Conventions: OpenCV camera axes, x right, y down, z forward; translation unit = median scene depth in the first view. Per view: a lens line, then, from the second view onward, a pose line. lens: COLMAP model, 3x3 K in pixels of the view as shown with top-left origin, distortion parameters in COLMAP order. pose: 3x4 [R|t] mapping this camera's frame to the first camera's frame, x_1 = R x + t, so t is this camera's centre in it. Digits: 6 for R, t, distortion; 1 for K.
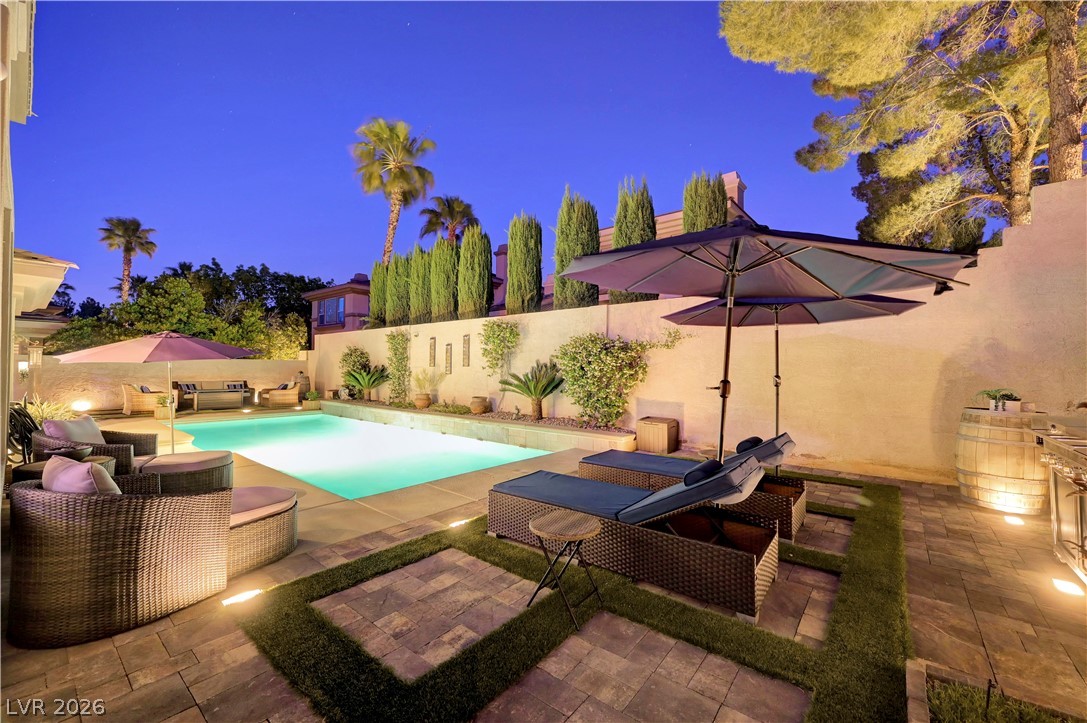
lens RADIAL K [[429.0, 0, 544.5], [0, 429.0, 366.0], [0, 0, 1]] dist [-0.001121, 0.000316]
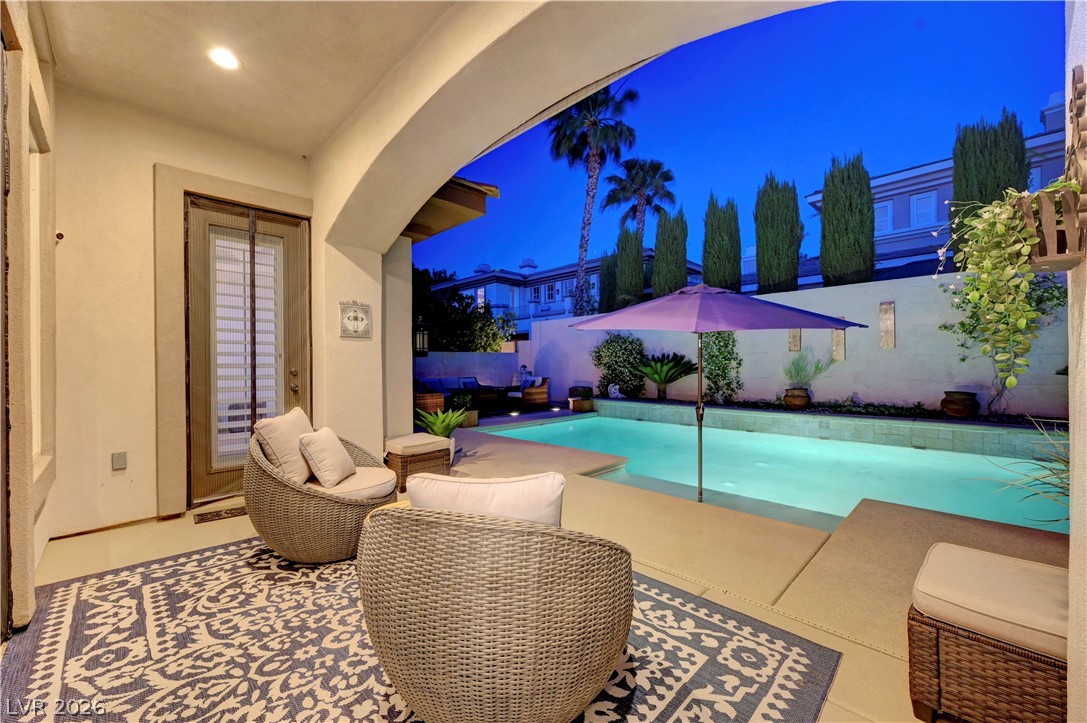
lens RADIAL K [[429.0, 0, 544.5], [0, 429.0, 366.0], [0, 0, 1]] dist [-0.001121, 0.000316]
pose [[0.993633, -0.019080, -0.111035, -0.608089], [0.020037, 0.999771, 0.007511, 0.011894], [0.110866, -0.009688, 0.993788, 0.236215]]
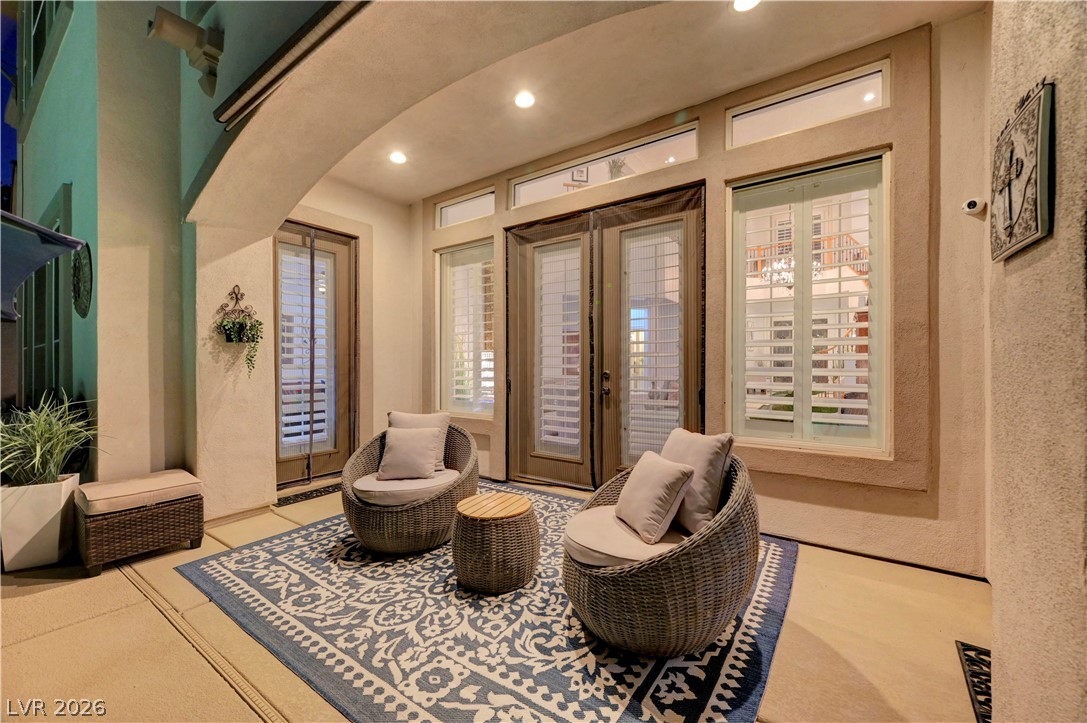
lens RADIAL K [[427.3, 0, 544.5], [0, 427.3, 364.5], [0, 0, 1]] dist [-0.000419, -0.000072]
pose [[-0.997846, -0.010919, -0.064686, -0.699789], [-0.010219, 0.999886, -0.011144, 0.010377], [0.064801, -0.010459, -0.997843, 0.629611]]
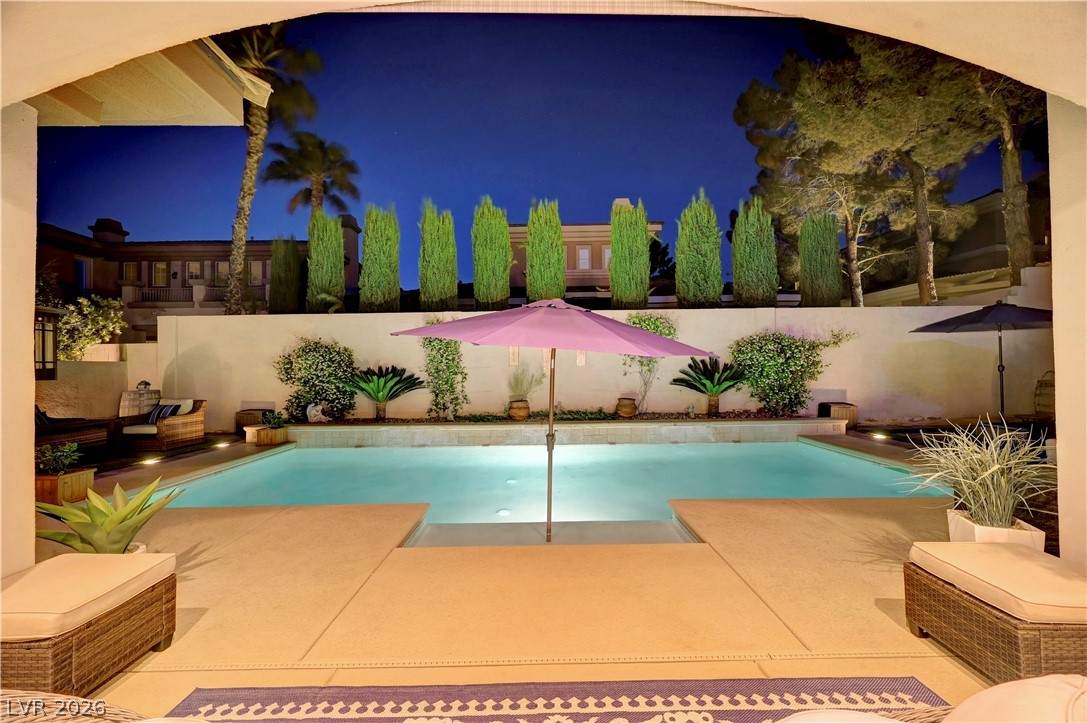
lens RADIAL K [[427.3, 0, 544.5], [0, 427.3, 364.5], [0, 0, 1]] dist [-0.000419, -0.000072]
pose [[0.773049, -0.011974, 0.634234, -0.725661], [0.015987, 0.999872, -0.000608, -0.001087], [-0.634145, 0.010609, 0.773141, 0.358816]]
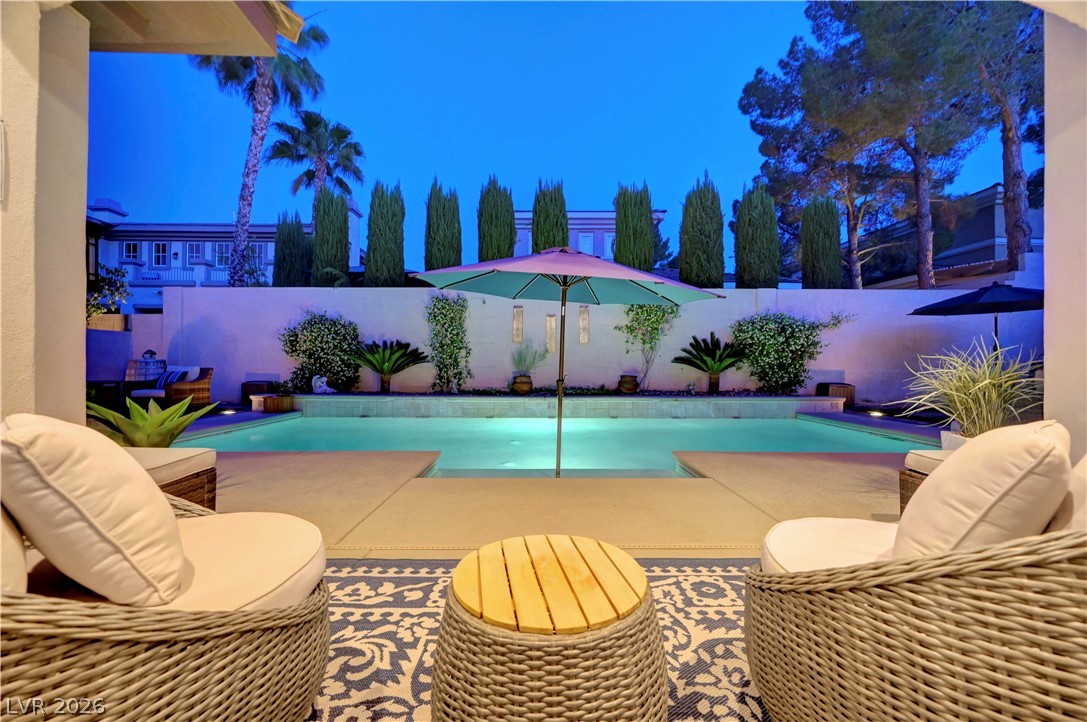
lens RADIAL K [[429.0, 0, 544.5], [0, 429.0, 365.5], [0, 0, 1]] dist [-0.001121, 0.000316]
pose [[0.769309, -0.005223, 0.638855, -0.741914], [-0.000397, 0.999962, 0.008653, 0.037302], [-0.638876, -0.006910, 0.769278, 0.356814]]
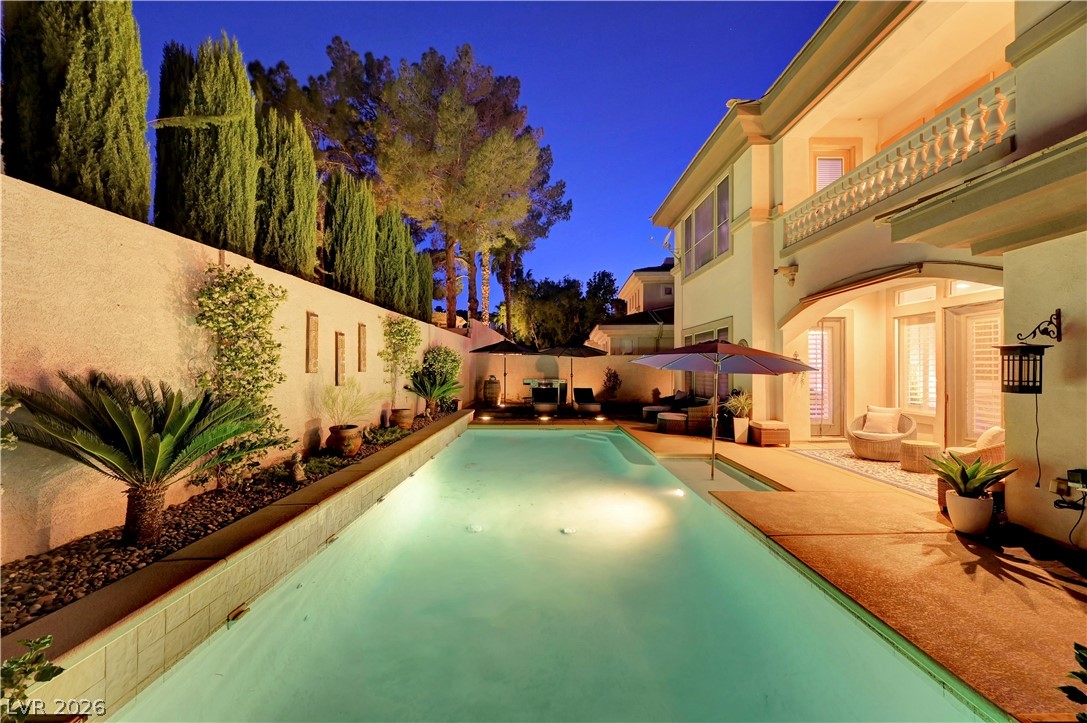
lens RADIAL K [[427.3, 0, 544.5], [0, 427.3, 364.5], [0, 0, 1]] dist [-0.000419, -0.000072]
pose [[-0.626872, -0.007115, 0.779090, -0.807574], [-0.015929, 0.999866, -0.003686, -0.011411], [-0.778960, -0.014721, -0.626901, 1.106551]]
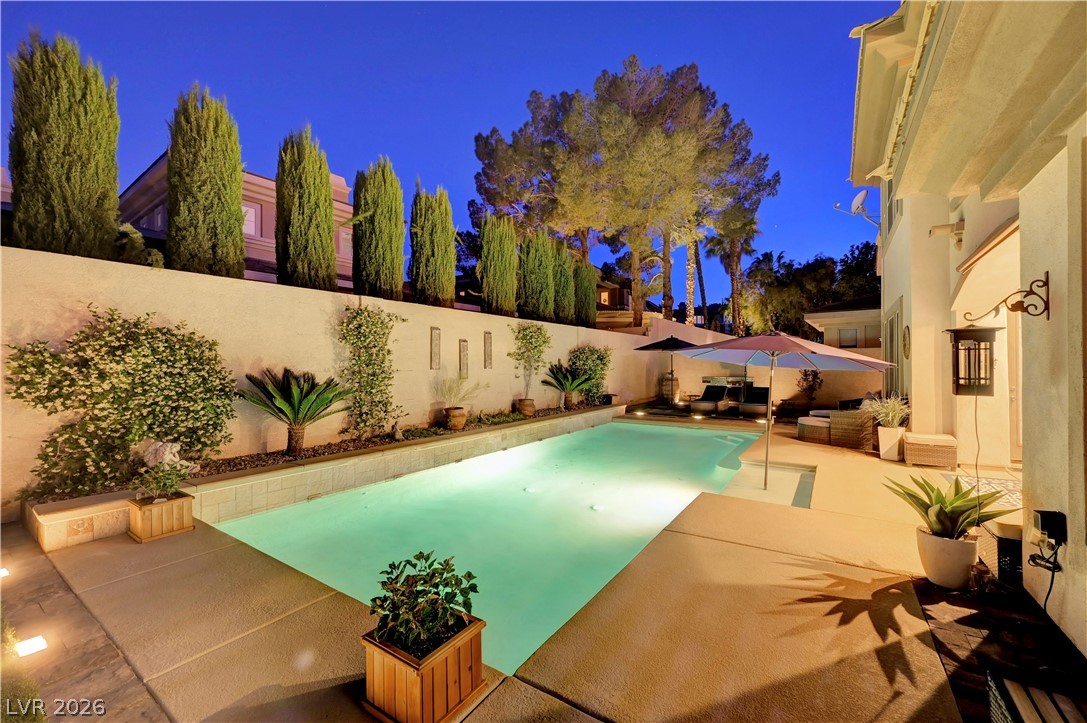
lens RADIAL K [[431.7, 0, 543.2], [0, 431.7, 364.8], [0, 0, 1]] dist [-0.000669, -0.000055]
pose [[-0.086135, -0.009151, 0.996241, -0.978543], [-0.004934, 0.999949, 0.008758, -0.013963], [-0.996271, -0.004161, -0.086175, 0.896117]]
